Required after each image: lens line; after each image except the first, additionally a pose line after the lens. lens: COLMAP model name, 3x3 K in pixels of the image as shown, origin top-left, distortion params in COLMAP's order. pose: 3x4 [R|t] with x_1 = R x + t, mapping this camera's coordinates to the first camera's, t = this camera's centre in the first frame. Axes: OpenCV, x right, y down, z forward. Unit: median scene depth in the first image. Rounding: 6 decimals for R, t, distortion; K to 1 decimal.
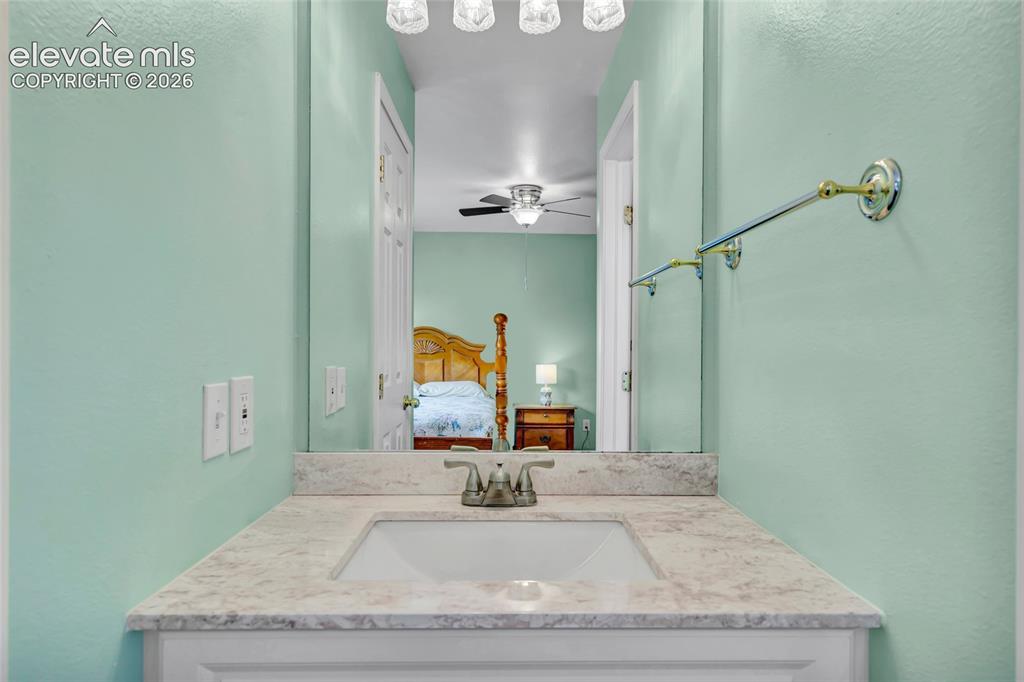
lens RADIAL K [[585.1, 0, 511.4], [0, 585.1, 344.2], [0, 0, 1]] dist [0.007808, -0.000156]
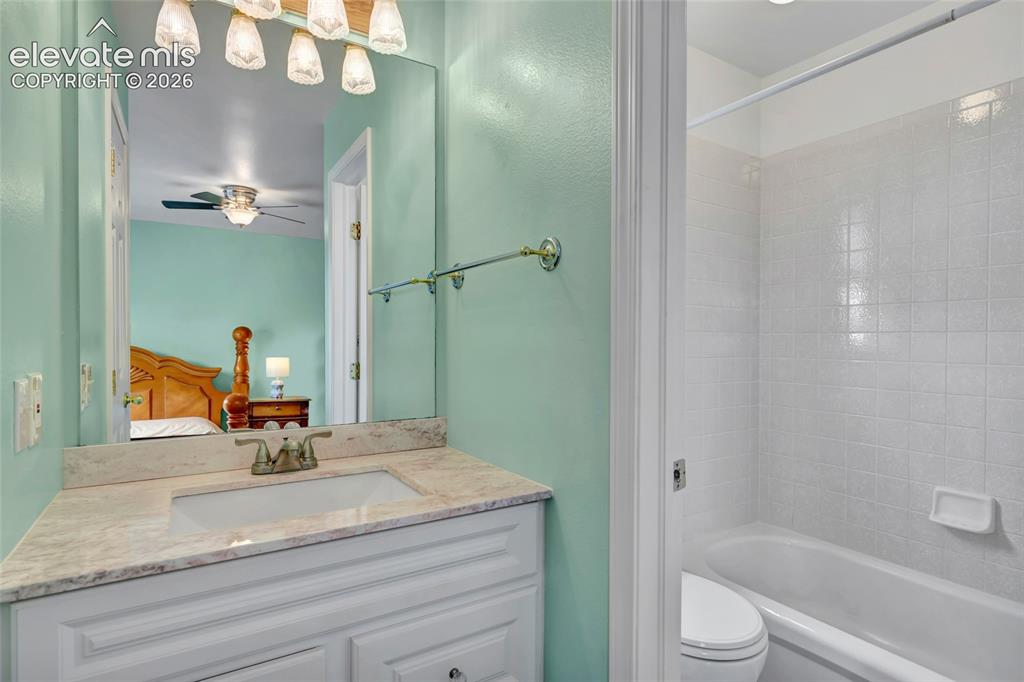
lens RADIAL K [[514.3, 0, 513.5], [0, 514.3, 343.1], [0, 0, 1]] dist [-0.000492, 0.000075]
pose [[0.857733, -0.004610, 0.514075, -0.164148], [0.001050, 0.999973, 0.007215, -0.002358], [-0.514095, -0.005649, 0.857715, -0.171853]]
